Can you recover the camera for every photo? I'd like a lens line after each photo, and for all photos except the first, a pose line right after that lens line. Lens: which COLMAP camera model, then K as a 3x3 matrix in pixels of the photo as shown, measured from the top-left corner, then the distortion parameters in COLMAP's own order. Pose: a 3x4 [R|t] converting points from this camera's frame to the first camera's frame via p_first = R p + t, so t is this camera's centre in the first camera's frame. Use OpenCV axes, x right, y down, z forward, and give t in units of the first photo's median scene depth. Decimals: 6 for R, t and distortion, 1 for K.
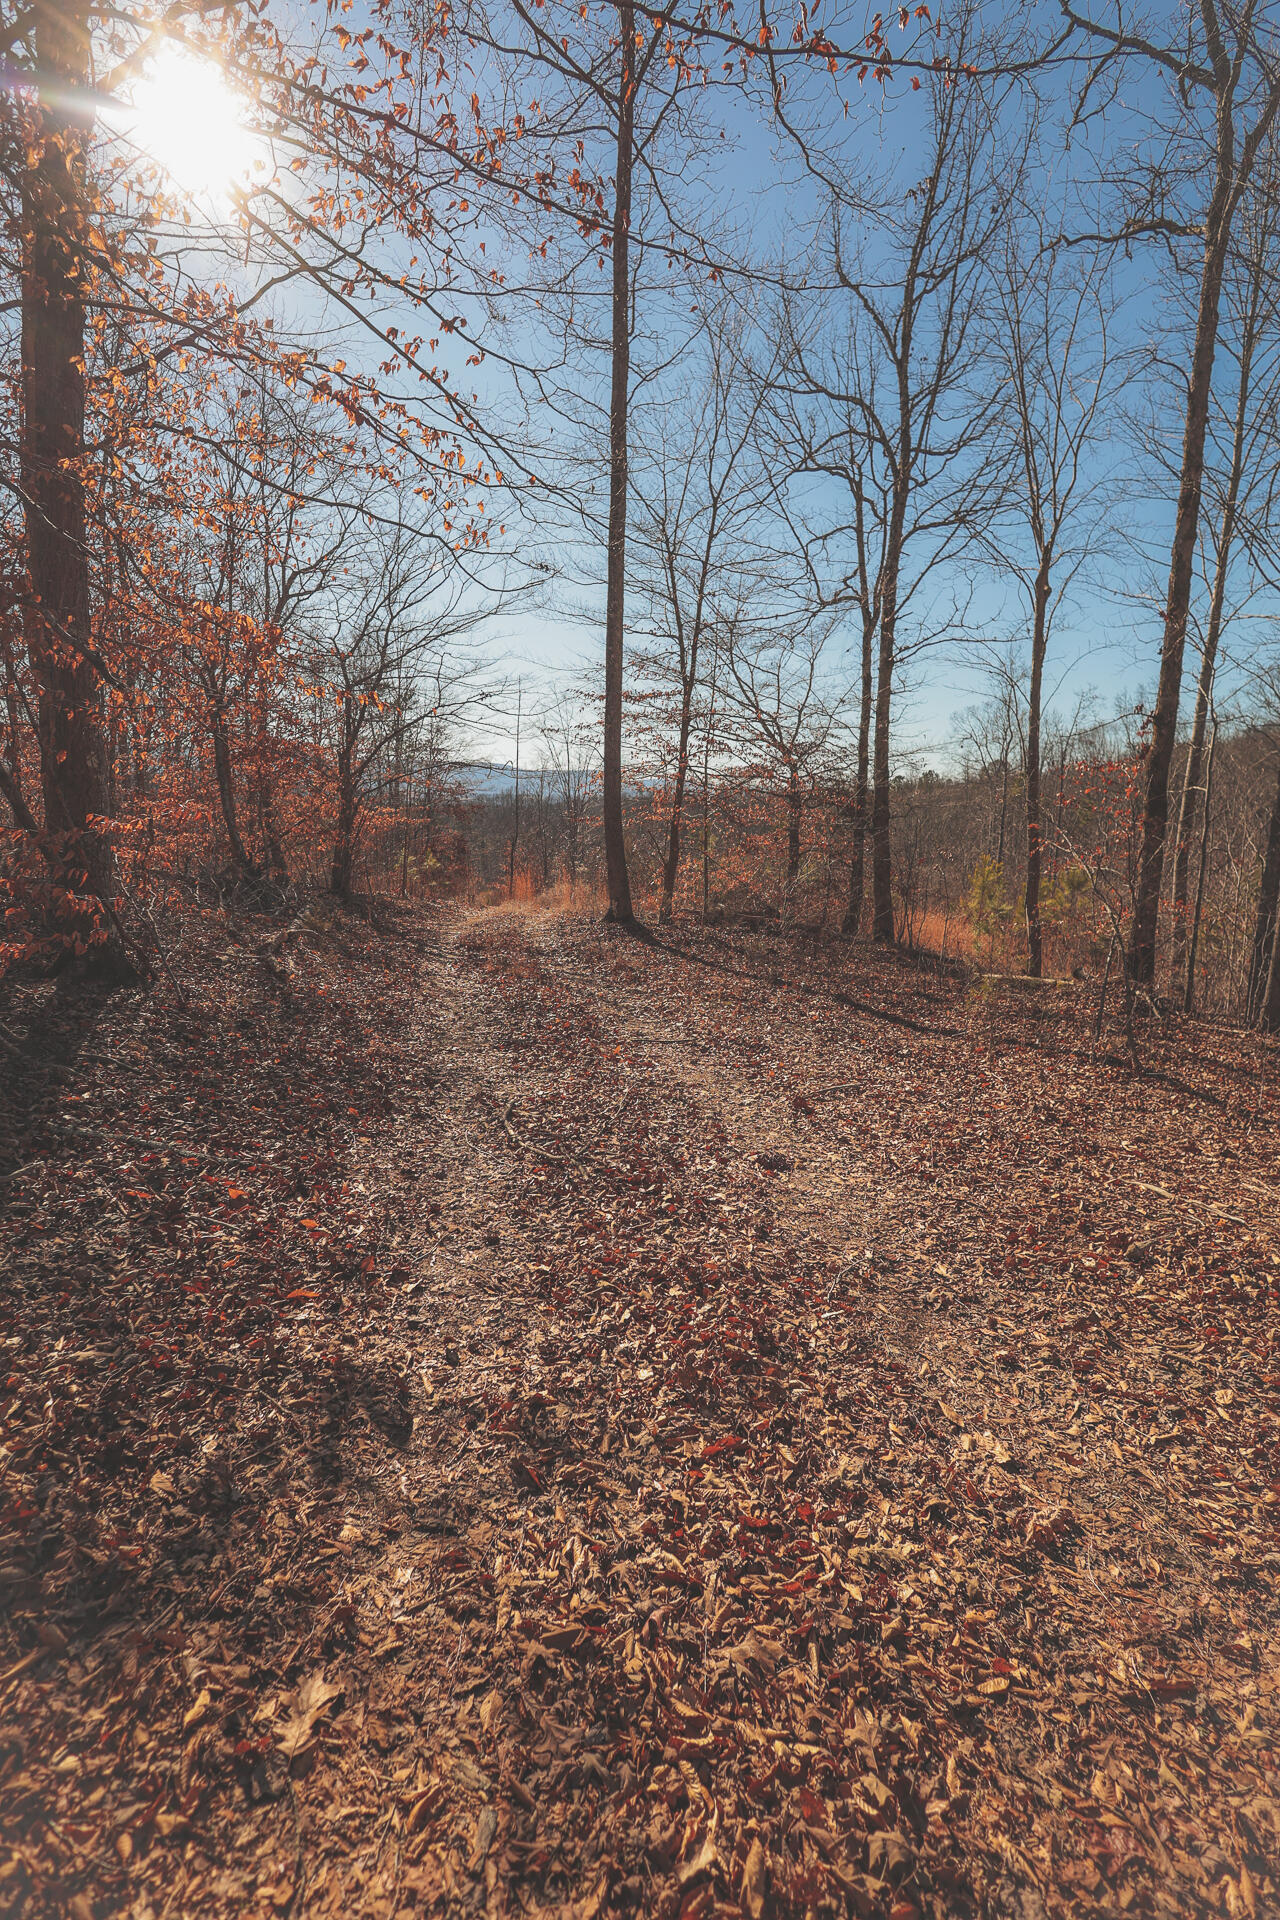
lens RADIAL K [[828.4, 0, 640.0], [0, 828.4, 960.0], [0, 0, 1]] dist [0.001339, 0.000001]
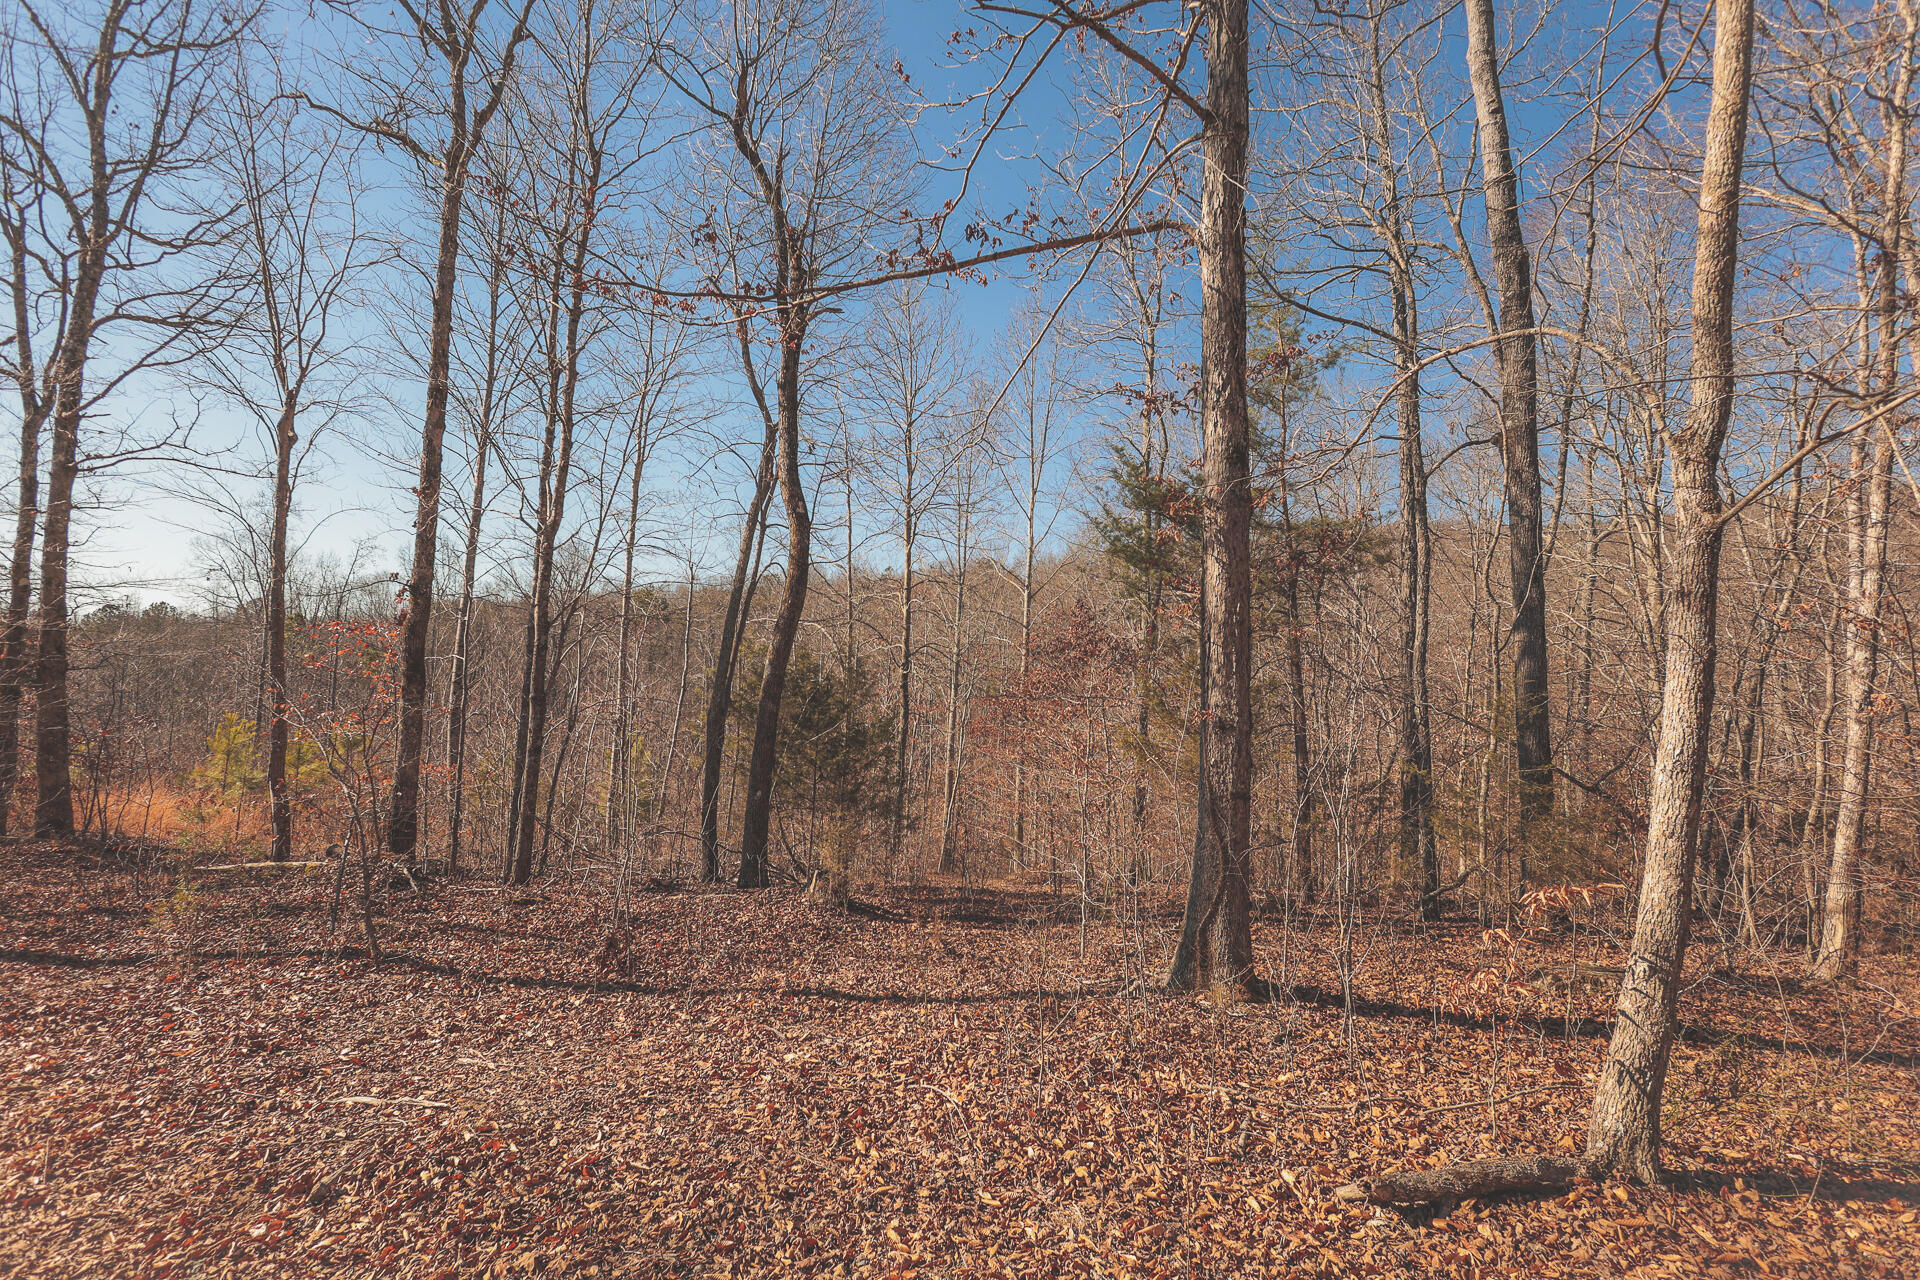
lens RADIAL K [[856.6, 0, 960.0], [0, 856.6, 640.0], [0, 0, 1]] dist [0.002726, 0.000395]
pose [[0.538630, 0.040434, 0.841571, 0.093975], [0.082779, 0.991476, -0.100618, -0.061200], [-0.838466, 0.123860, 0.530692, -0.109086]]
